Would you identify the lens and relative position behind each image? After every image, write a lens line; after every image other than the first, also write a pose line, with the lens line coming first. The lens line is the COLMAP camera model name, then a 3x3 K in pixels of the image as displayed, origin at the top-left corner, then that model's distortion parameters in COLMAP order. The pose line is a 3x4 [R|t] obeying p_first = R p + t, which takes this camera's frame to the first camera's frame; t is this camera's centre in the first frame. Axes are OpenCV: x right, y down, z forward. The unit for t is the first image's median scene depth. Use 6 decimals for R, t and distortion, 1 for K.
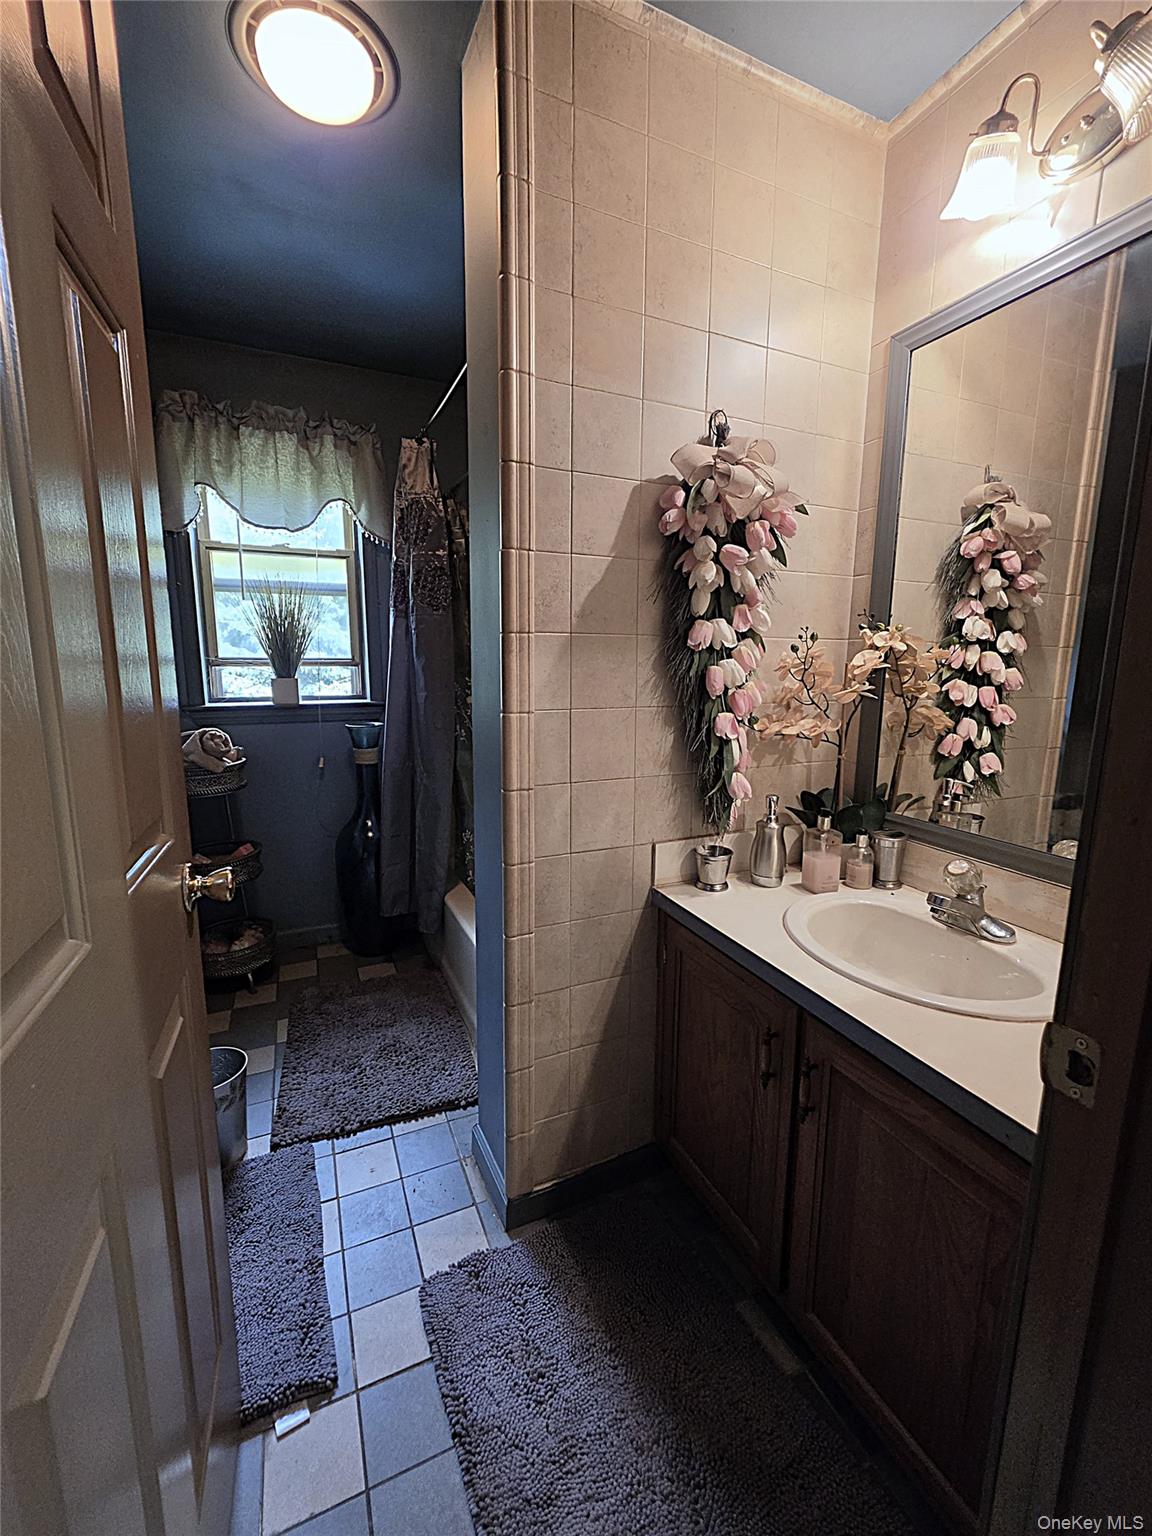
lens RADIAL K [[632.1, 0, 576.5], [0, 632.1, 764.8], [0, 0, 1]] dist [0.002407, -0.000386]
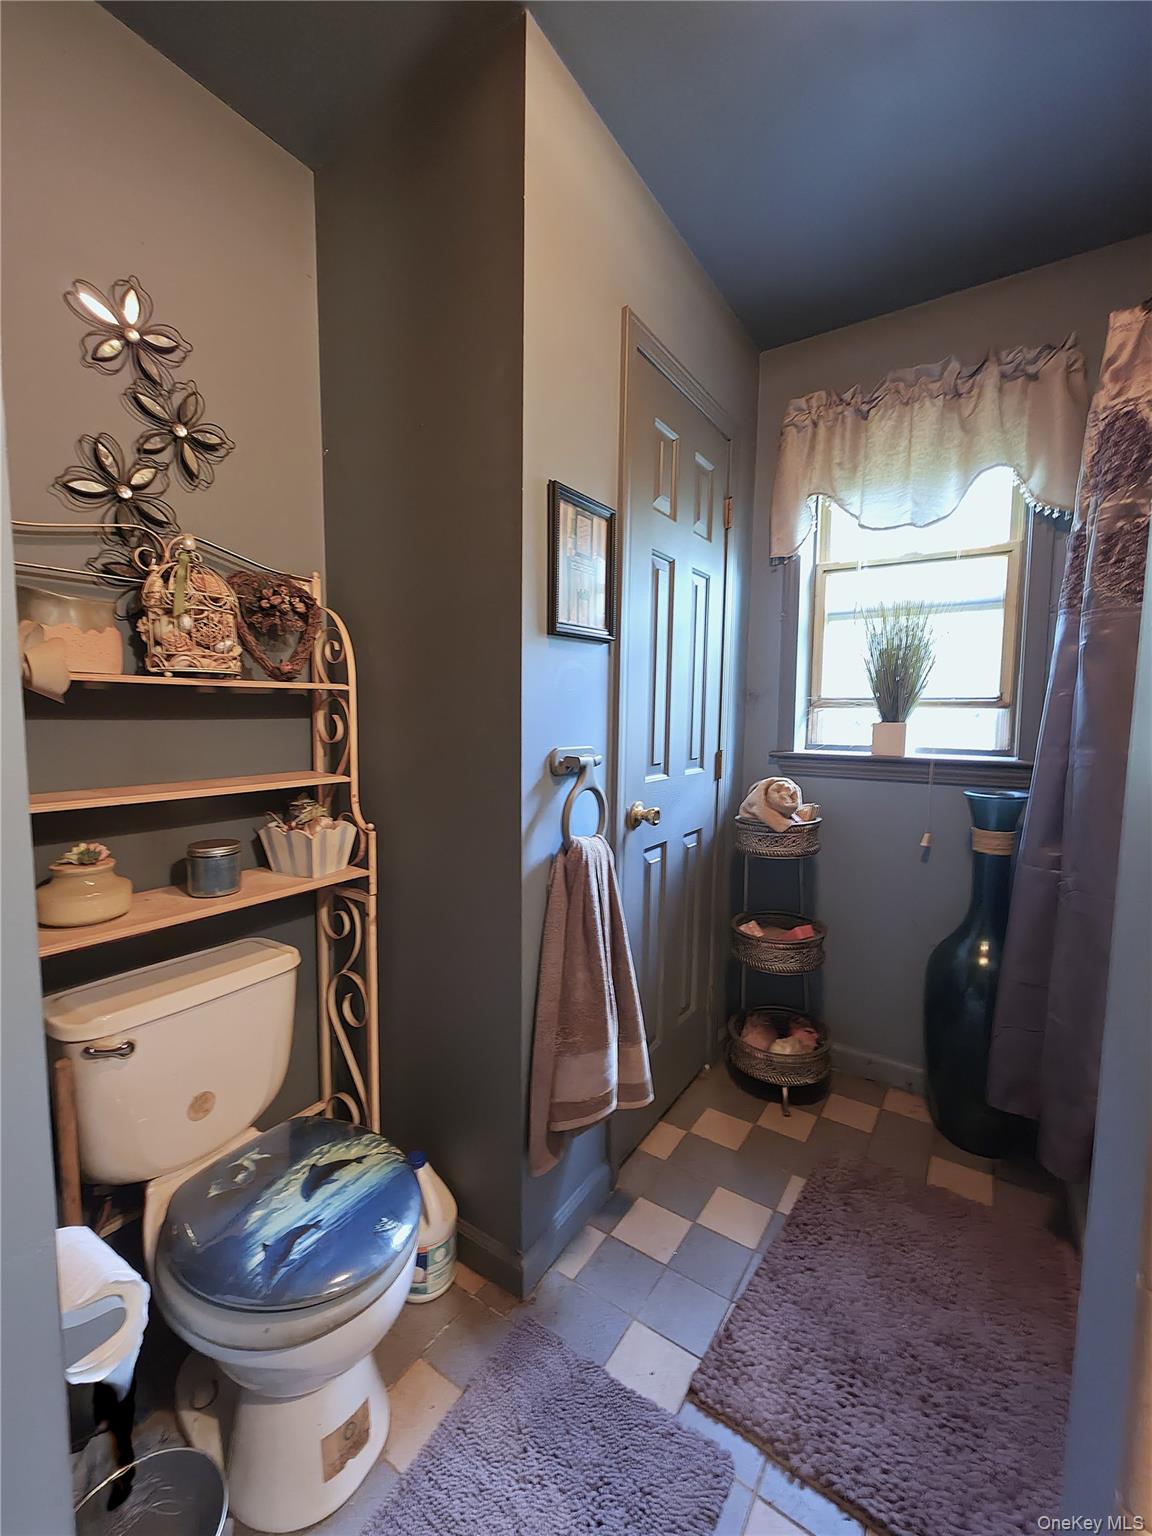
lens RADIAL K [[632.1, 0, 586.3], [0, 632.1, 765.1], [0, 0, 1]] dist [0.002407, -0.000386]
pose [[0.529542, 0.072594, -0.845172, -0.006193], [-0.145077, 0.989403, -0.005916, -0.029315], [0.835786, 0.125748, 0.534462, 0.302989]]
